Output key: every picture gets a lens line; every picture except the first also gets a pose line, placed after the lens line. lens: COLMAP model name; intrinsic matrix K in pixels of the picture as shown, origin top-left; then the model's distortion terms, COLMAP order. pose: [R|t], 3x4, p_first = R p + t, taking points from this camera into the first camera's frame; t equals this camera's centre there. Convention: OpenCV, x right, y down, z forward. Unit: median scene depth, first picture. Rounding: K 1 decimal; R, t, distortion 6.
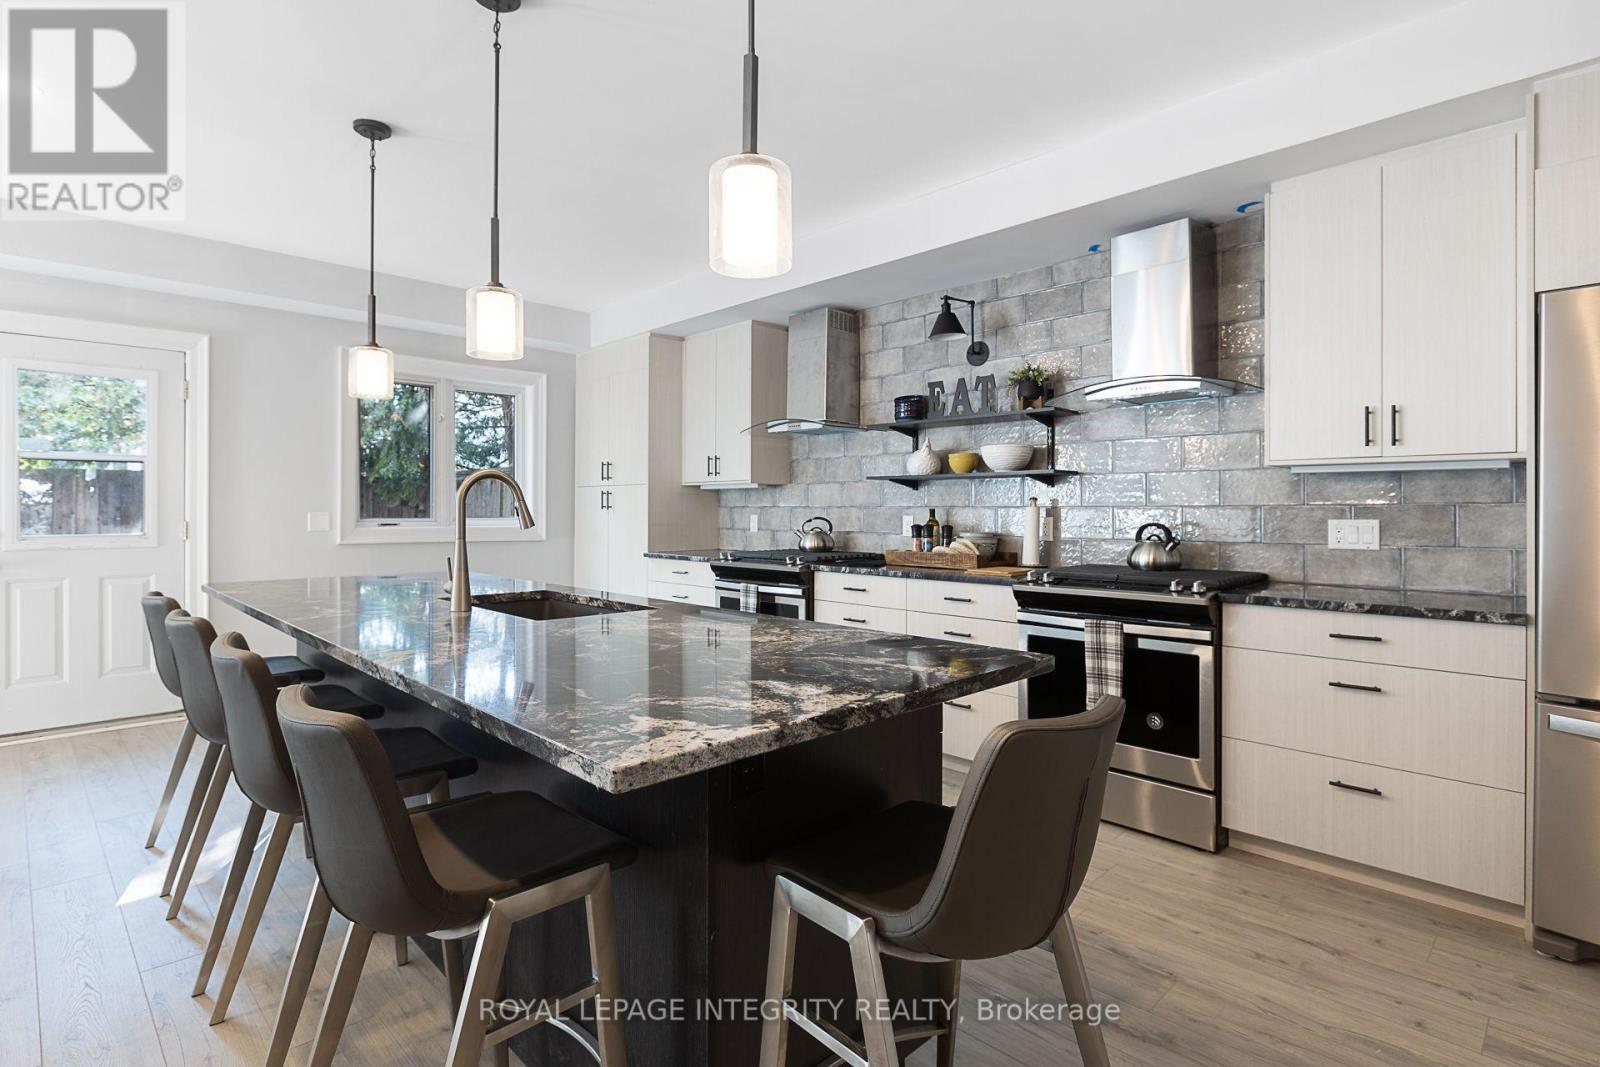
lens RADIAL K [[770.2, 0, 800.2], [0, 770.2, 521.4], [0, 0, 1]] dist [0.000870, -0.000056]
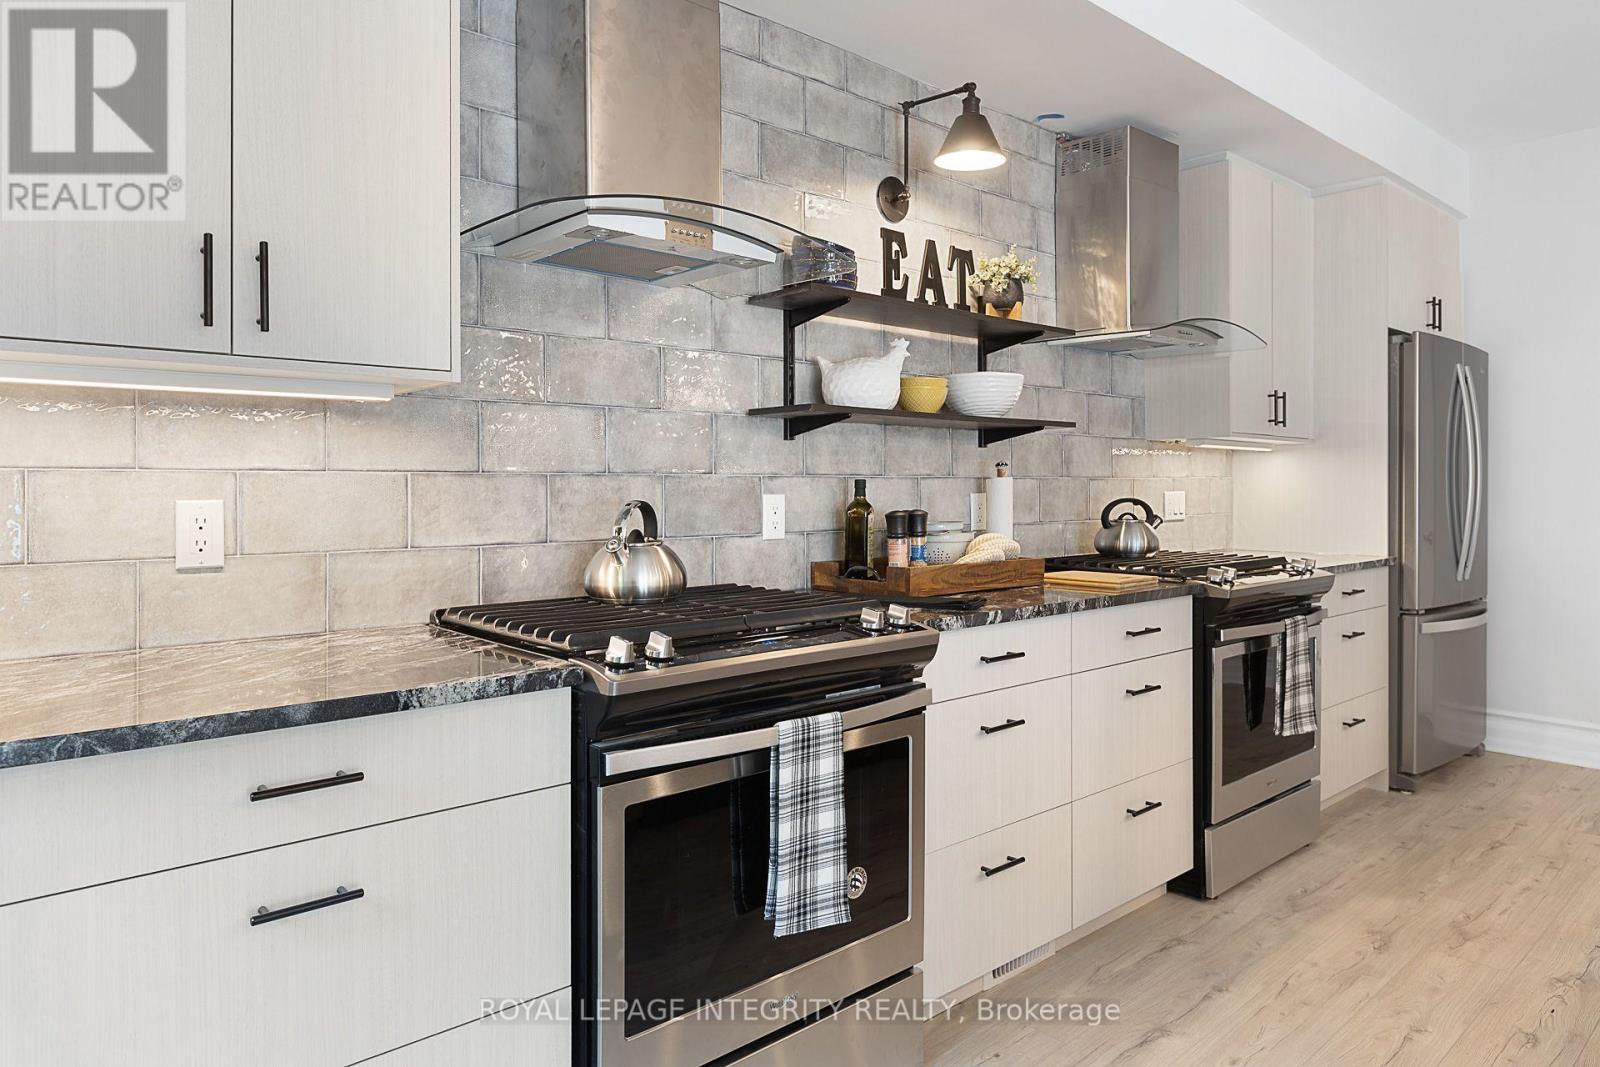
lens RADIAL K [[1006.7, 0, 801.6], [0, 1006.7, 483.6], [0, 0, 1]] dist [-0.004438, 0.000459]
pose [[0.063383, -0.007168, 0.997964, -0.501384], [0.009456, 0.999934, 0.006582, -0.019096], [-0.997944, 0.009020, 0.063447, 1.033266]]
